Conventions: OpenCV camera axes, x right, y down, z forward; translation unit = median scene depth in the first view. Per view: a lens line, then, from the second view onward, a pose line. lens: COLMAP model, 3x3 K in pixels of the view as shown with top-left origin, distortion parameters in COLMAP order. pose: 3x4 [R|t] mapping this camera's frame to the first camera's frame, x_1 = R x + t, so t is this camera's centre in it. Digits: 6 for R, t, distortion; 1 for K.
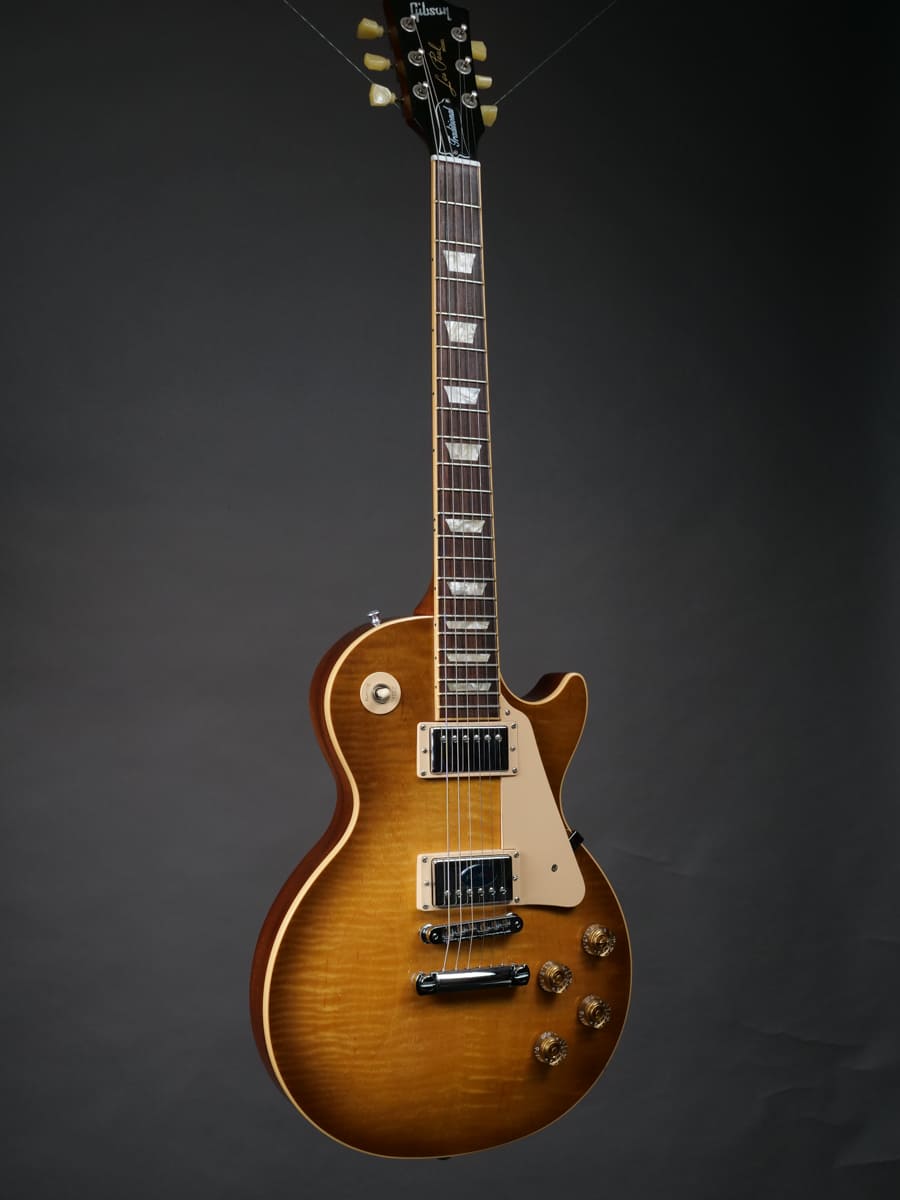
lens RADIAL K [[1432.4, 0, 451.2], [0, 1432.4, 642.8], [0, 0, 1]] dist [-0.007084, -0.019290]
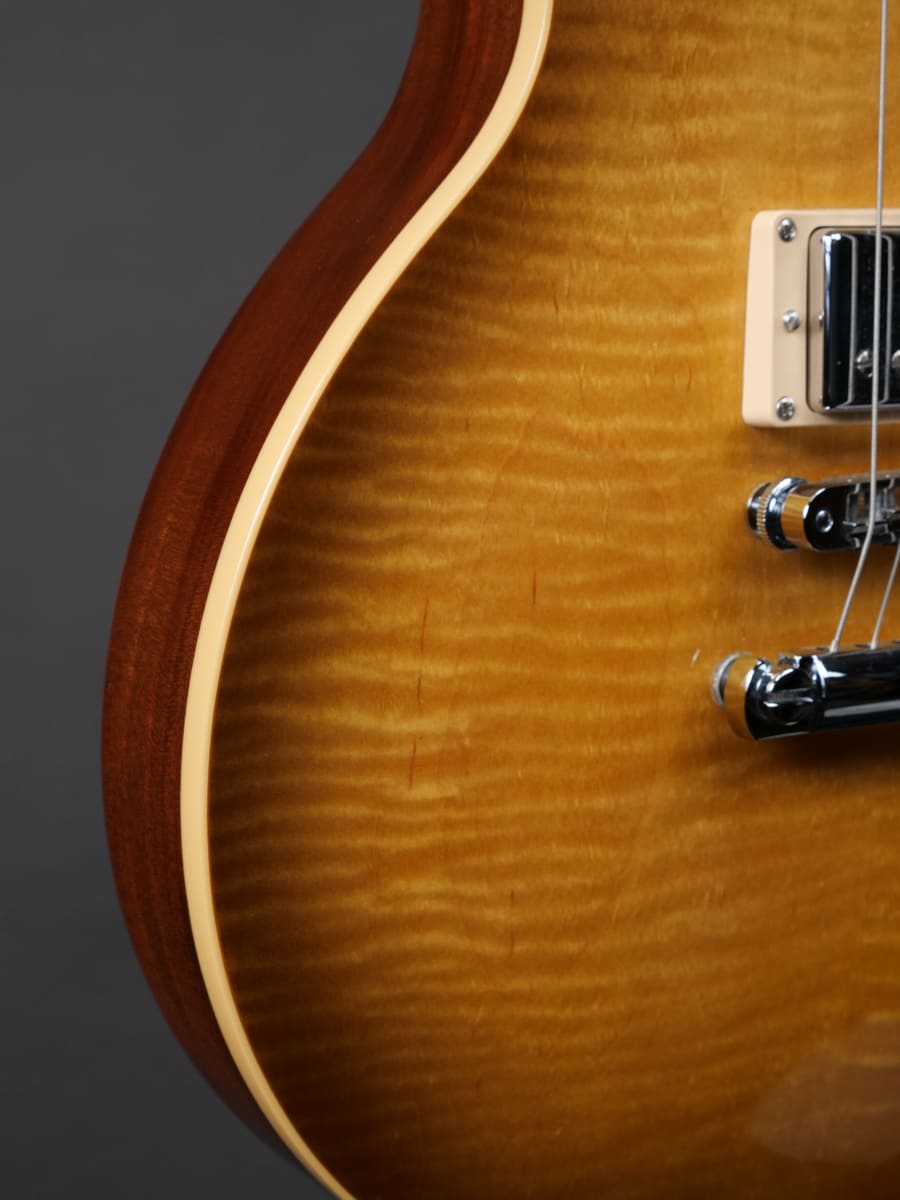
lens RADIAL K [[2490.2, 0, 451.7], [0, 2490.2, 614.6], [0, 0, 1]] dist [0.042513, 0.592142]
pose [[0.990890, -0.003305, 0.134635, -0.141058], [-0.022806, 0.981143, 0.191931, 0.135414], [-0.132730, -0.193253, 0.972130, 0.559097]]
